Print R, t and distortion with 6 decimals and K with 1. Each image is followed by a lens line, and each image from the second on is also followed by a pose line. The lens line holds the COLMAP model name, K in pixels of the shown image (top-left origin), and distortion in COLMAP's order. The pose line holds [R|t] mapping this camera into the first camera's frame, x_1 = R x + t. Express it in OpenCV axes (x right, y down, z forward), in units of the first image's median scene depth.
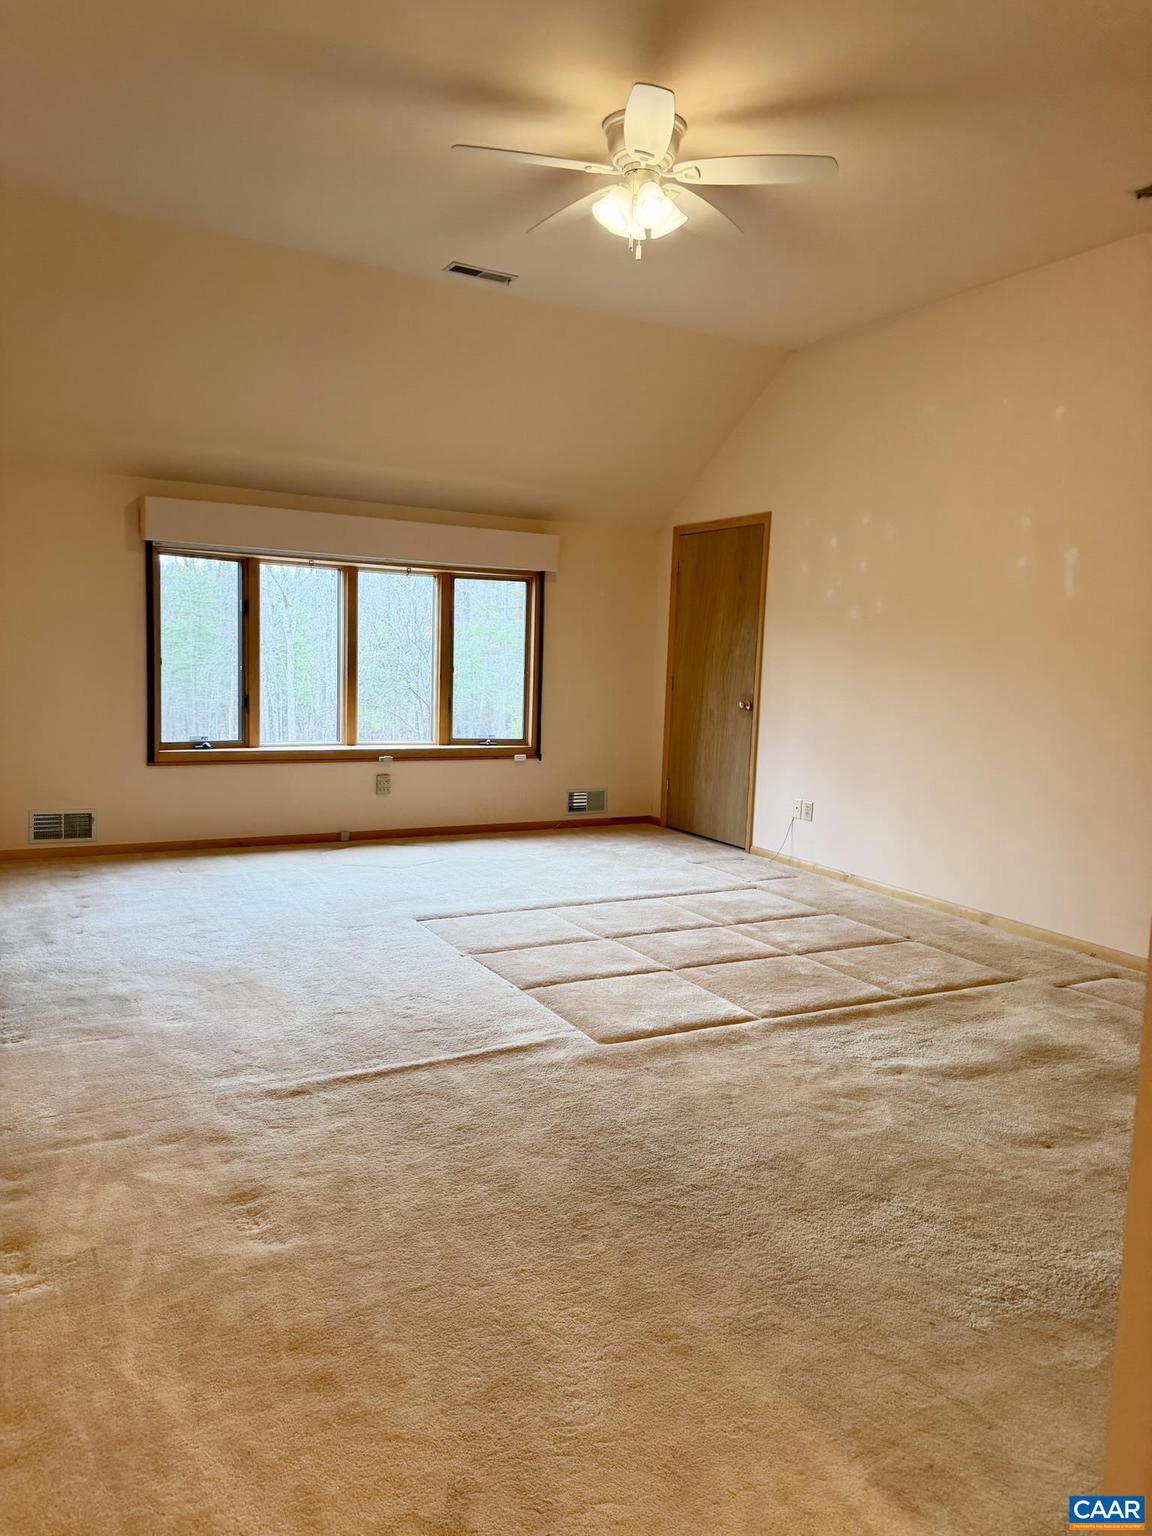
lens RADIAL K [[1085.8, 0, 580.7], [0, 1085.8, 776.8], [0, 0, 1]] dist [0.013887, -0.018518]
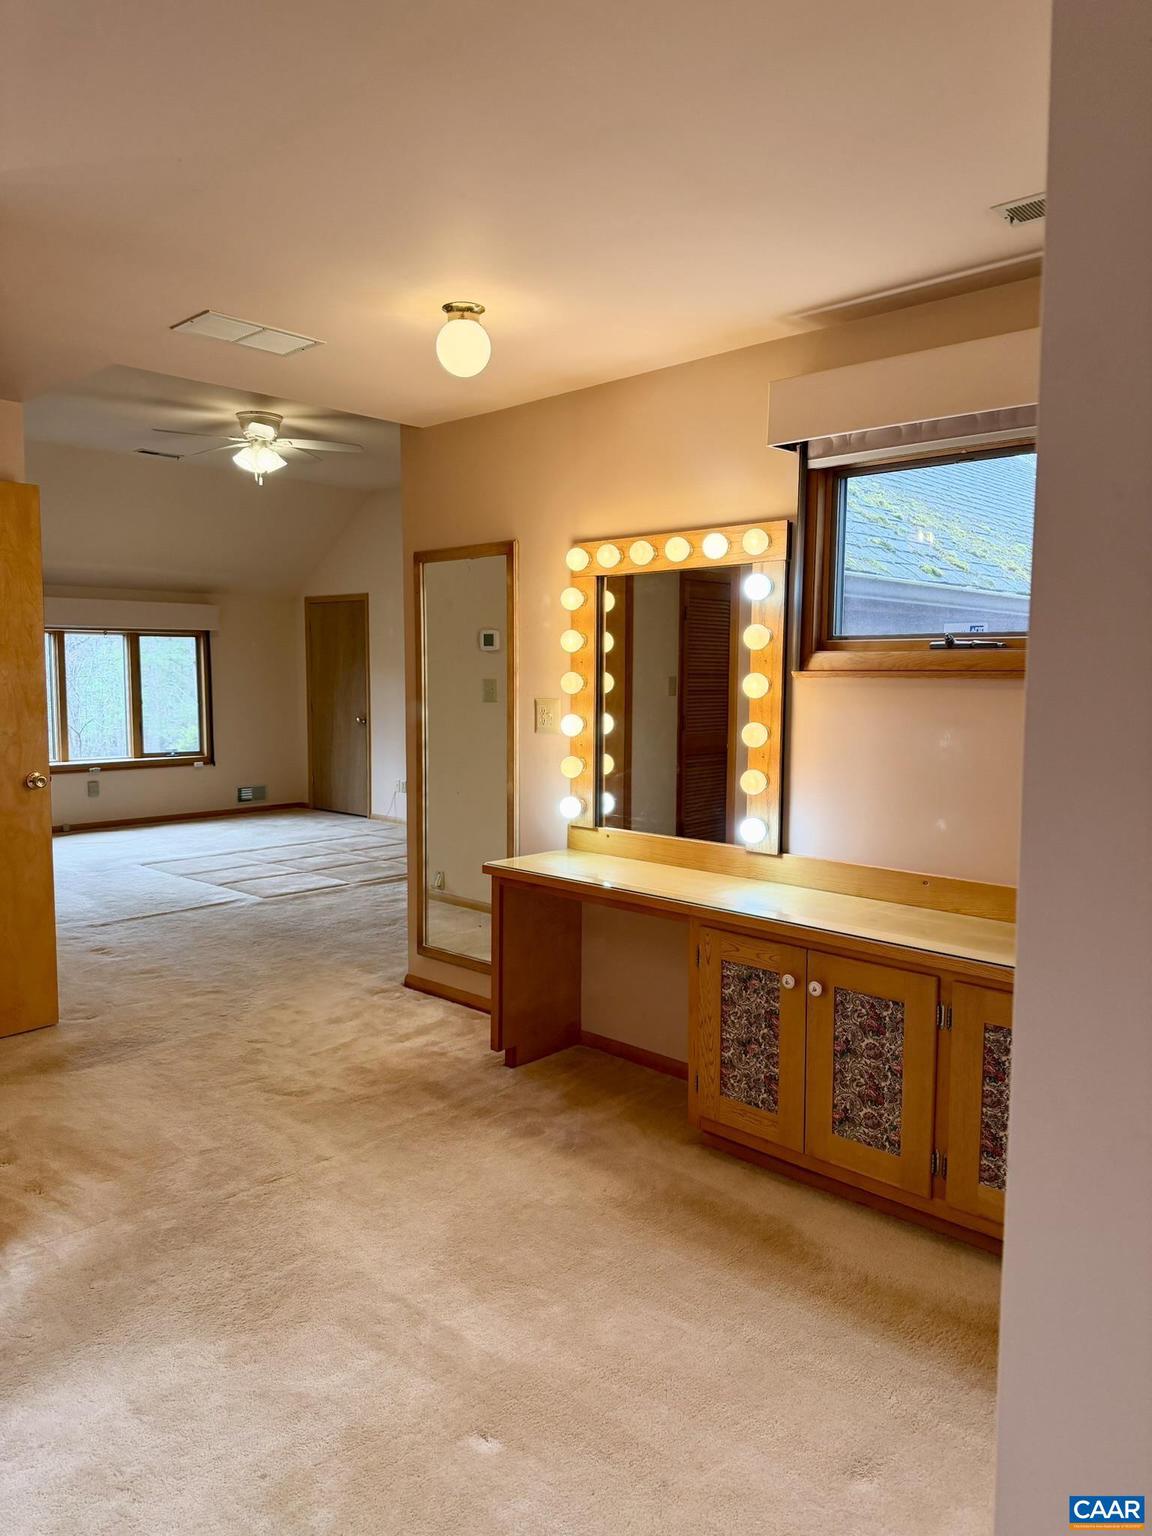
lens RADIAL K [[1085.8, 0, 630.9], [0, 1085.8, 769.2], [0, 0, 1]] dist [0.013887, -0.018518]
pose [[0.940798, -0.058322, 0.333912, -0.001093], [0.064464, 0.997893, -0.007332, 0.035562], [-0.332780, 0.028424, 0.942576, -0.510564]]
